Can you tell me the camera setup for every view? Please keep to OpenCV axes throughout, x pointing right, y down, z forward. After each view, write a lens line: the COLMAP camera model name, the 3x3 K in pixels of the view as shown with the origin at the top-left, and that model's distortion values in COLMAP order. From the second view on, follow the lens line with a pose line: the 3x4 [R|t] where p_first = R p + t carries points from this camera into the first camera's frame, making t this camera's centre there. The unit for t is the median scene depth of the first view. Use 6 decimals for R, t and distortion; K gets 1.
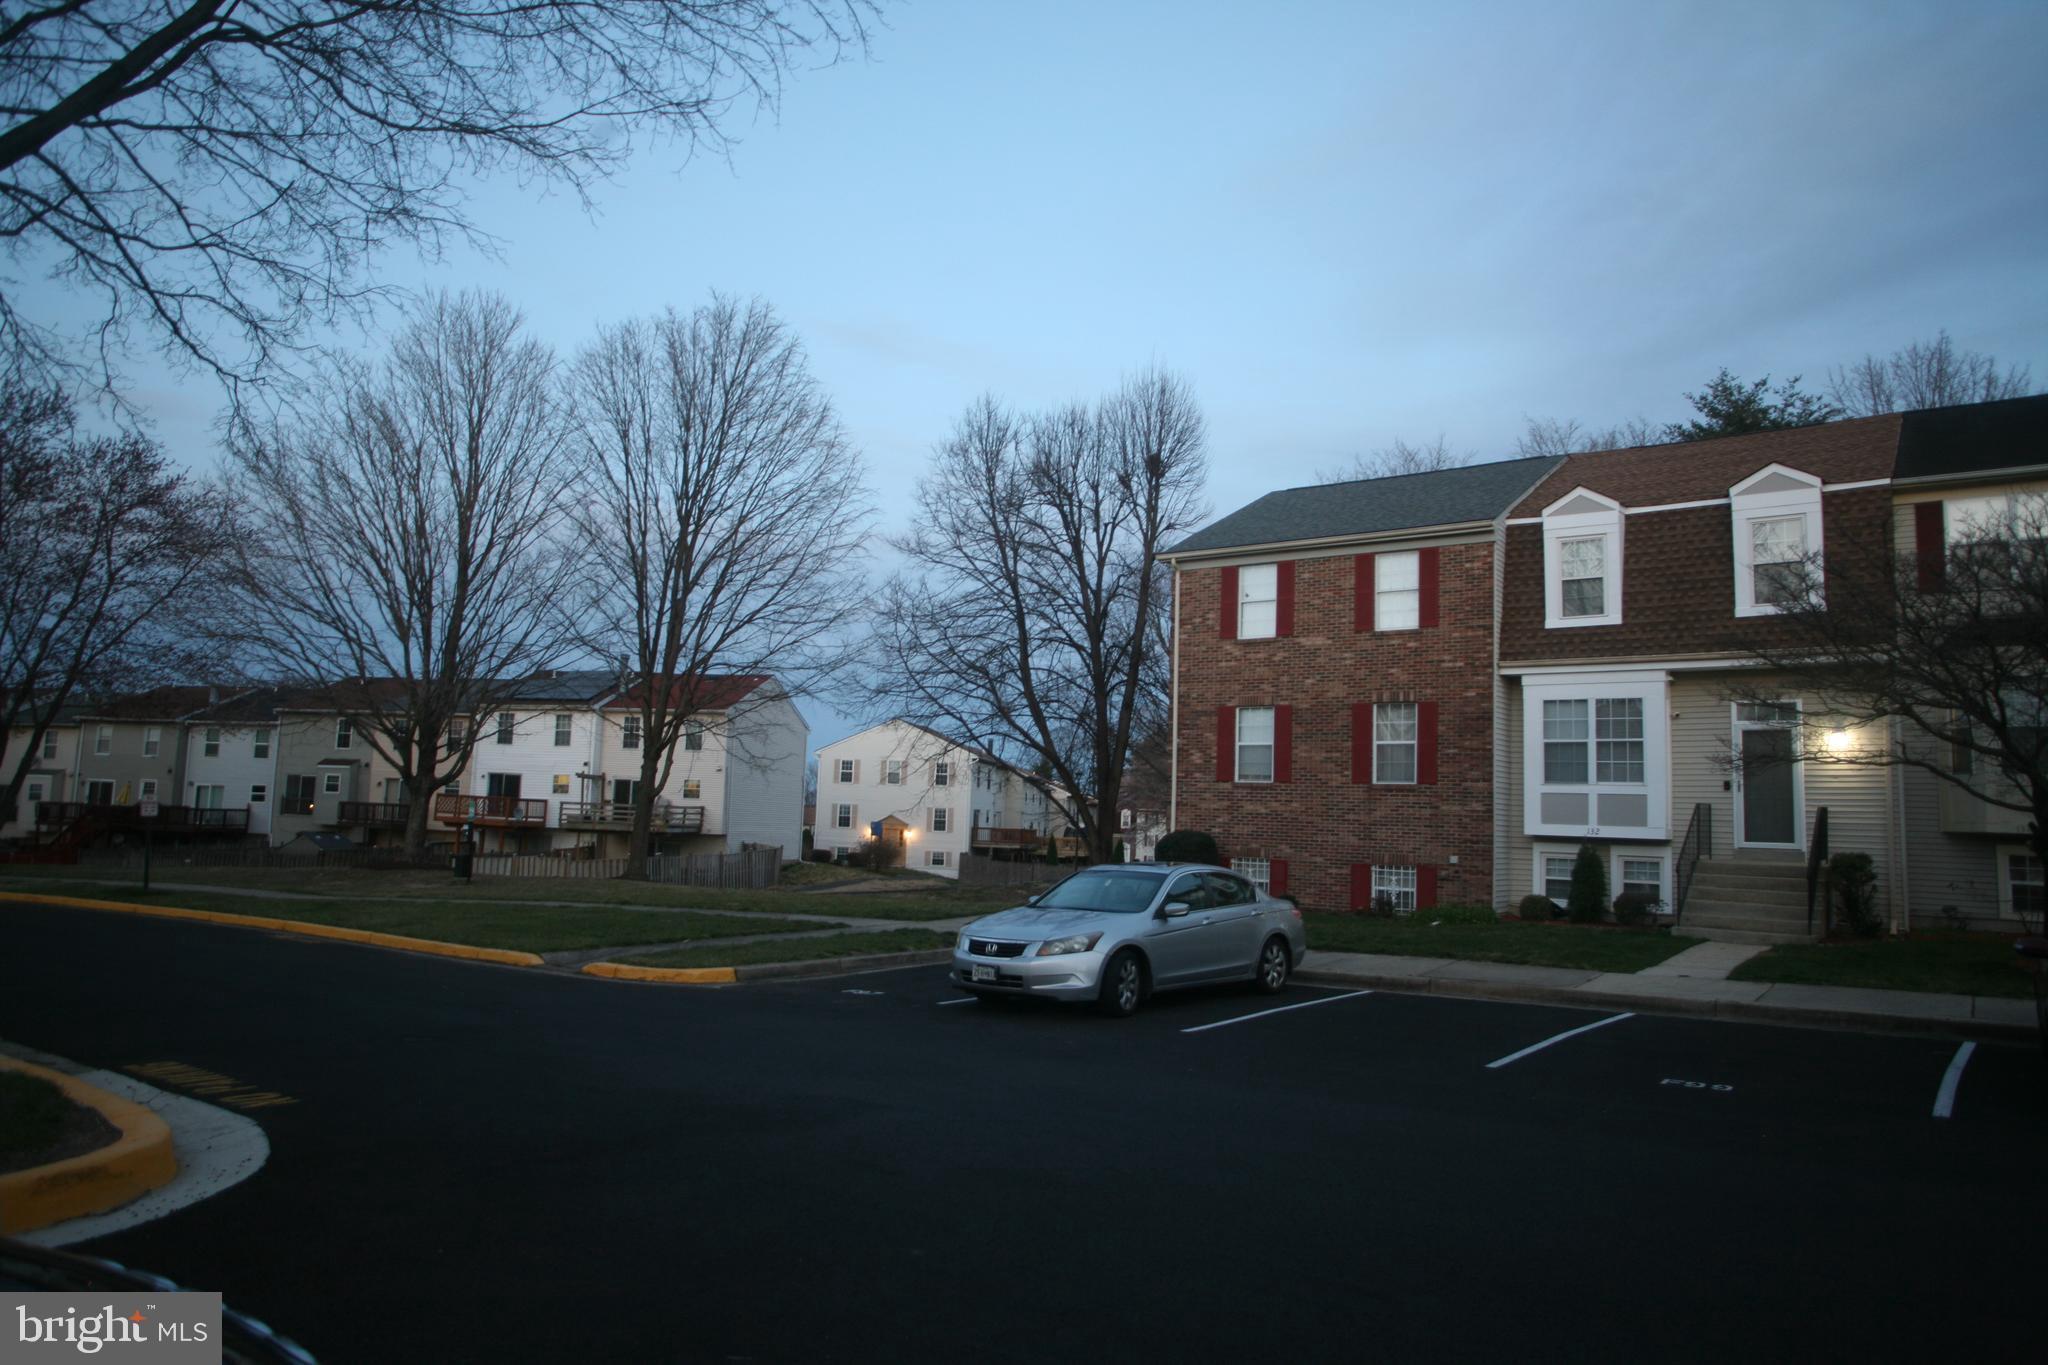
lens RADIAL K [[1279.4, 0, 1028.7], [0, 1279.4, 673.0], [0, 0, 1]] dist [-0.094833, 0.064911]
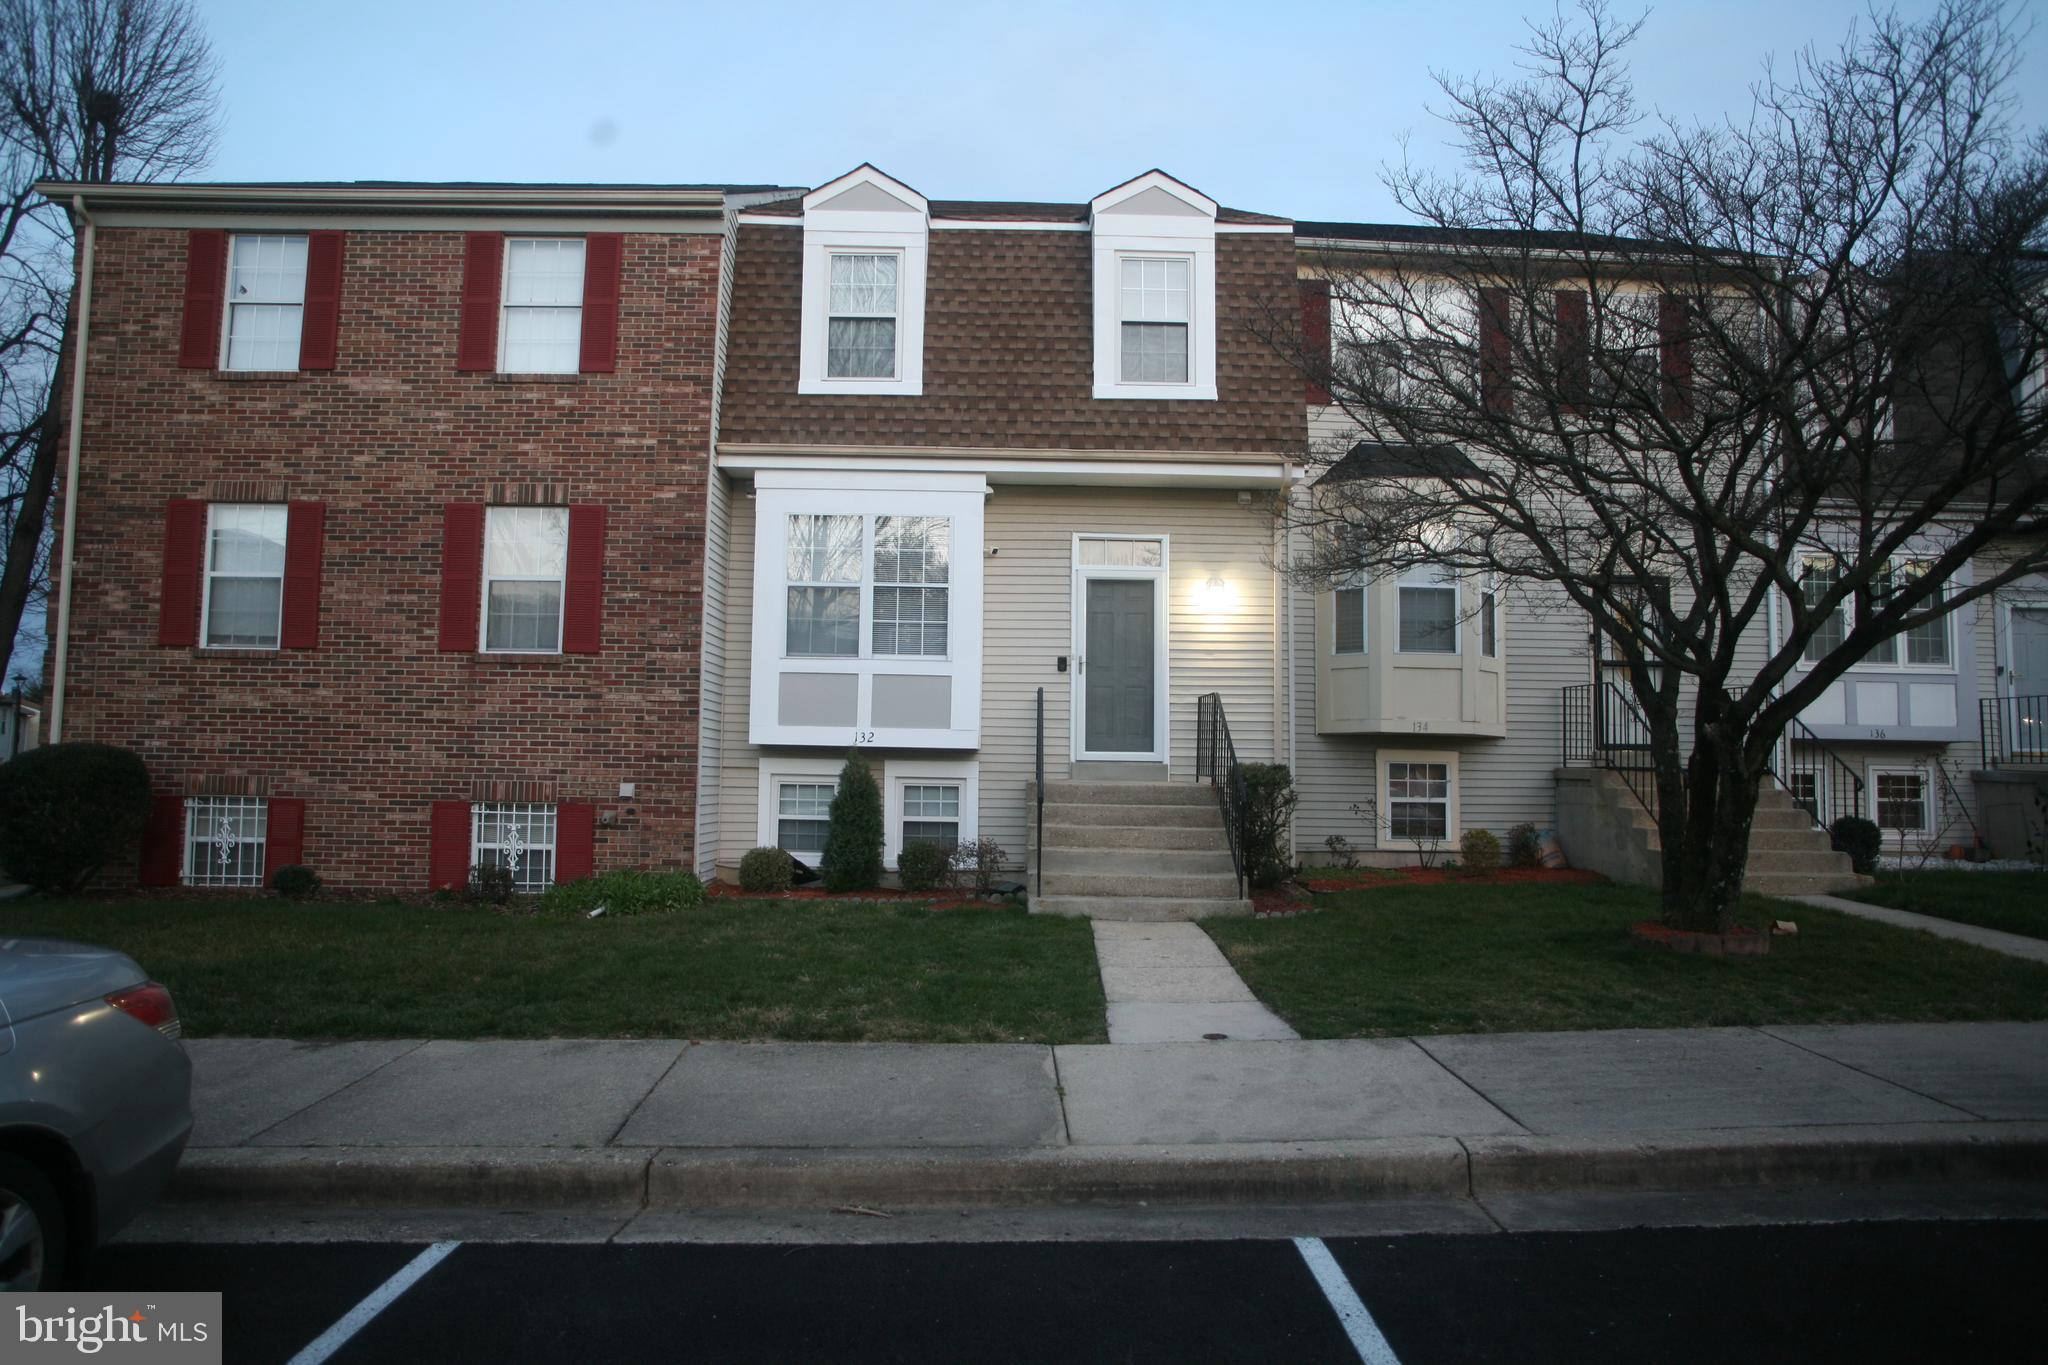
lens RADIAL K [[1279.4, 0, 1020.8], [0, 1279.4, 680.7], [0, 0, 1]] dist [-0.094833, 0.064911]
pose [[0.786102, 0.020335, 0.617762, 0.128802], [-0.055318, 0.997762, 0.037549, 0.069888], [-0.615616, -0.063691, 0.785468, 0.463675]]
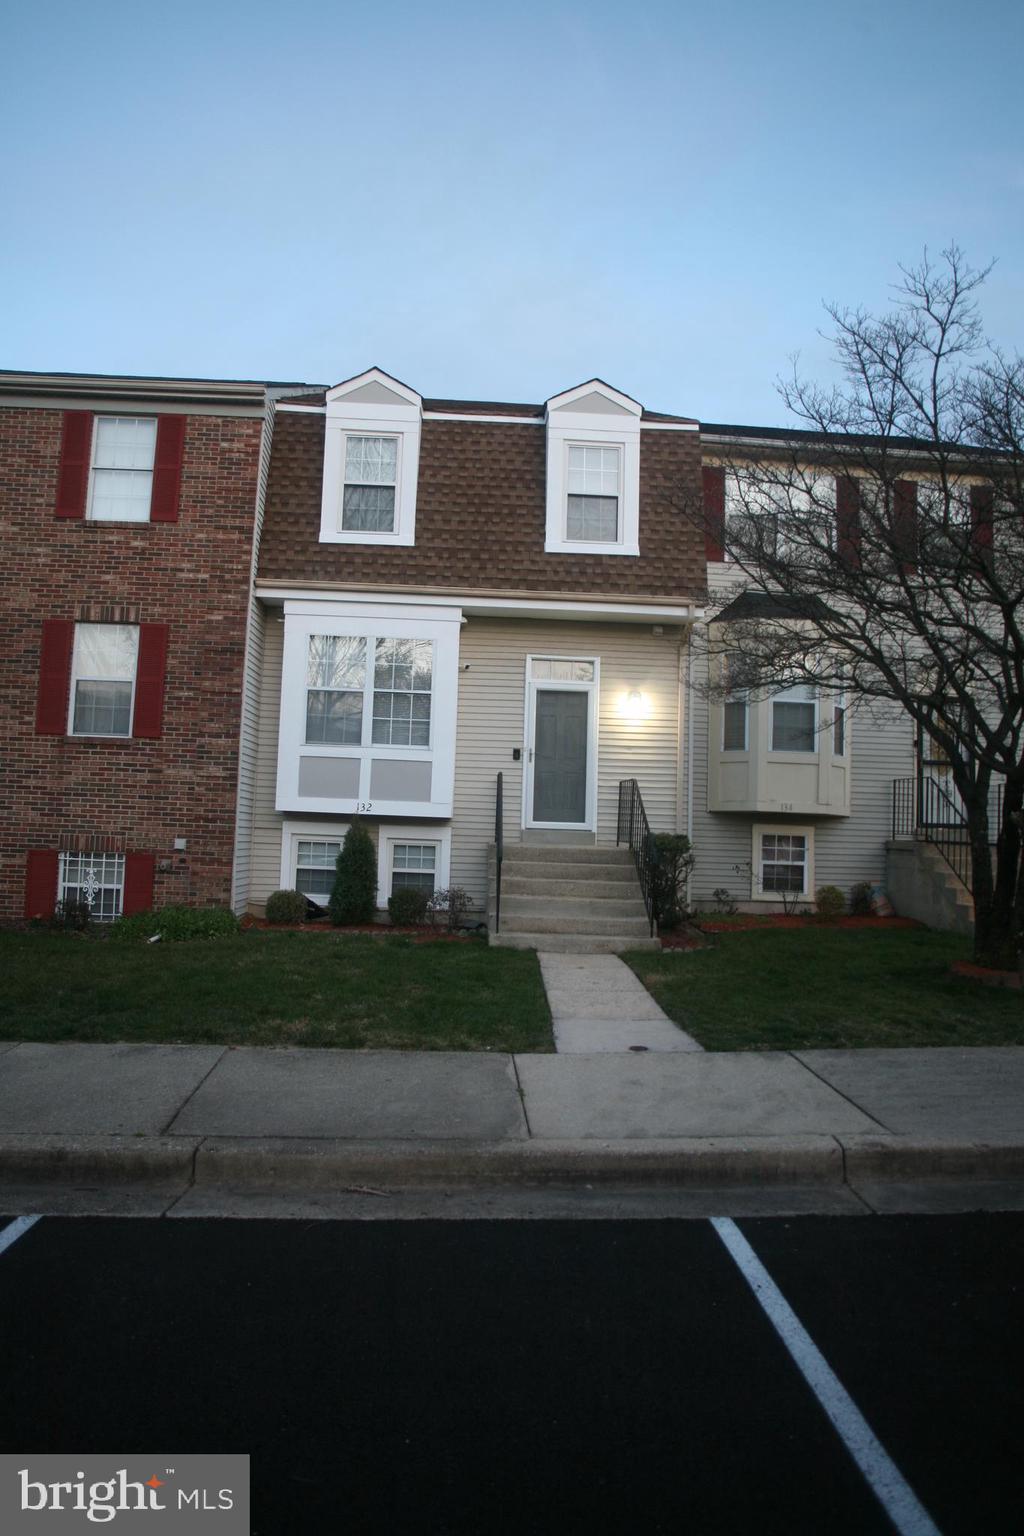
lens RADIAL K [[959.5, 0, 503.3], [0, 959.5, 763.4], [0, 0, 1]] dist [-0.094833, 0.064911]
pose [[0.768154, 0.037649, 0.639157, 0.131949], [-0.077978, 0.996340, 0.035027, 0.069202], [-0.635499, -0.076746, 0.768278, 0.475719]]
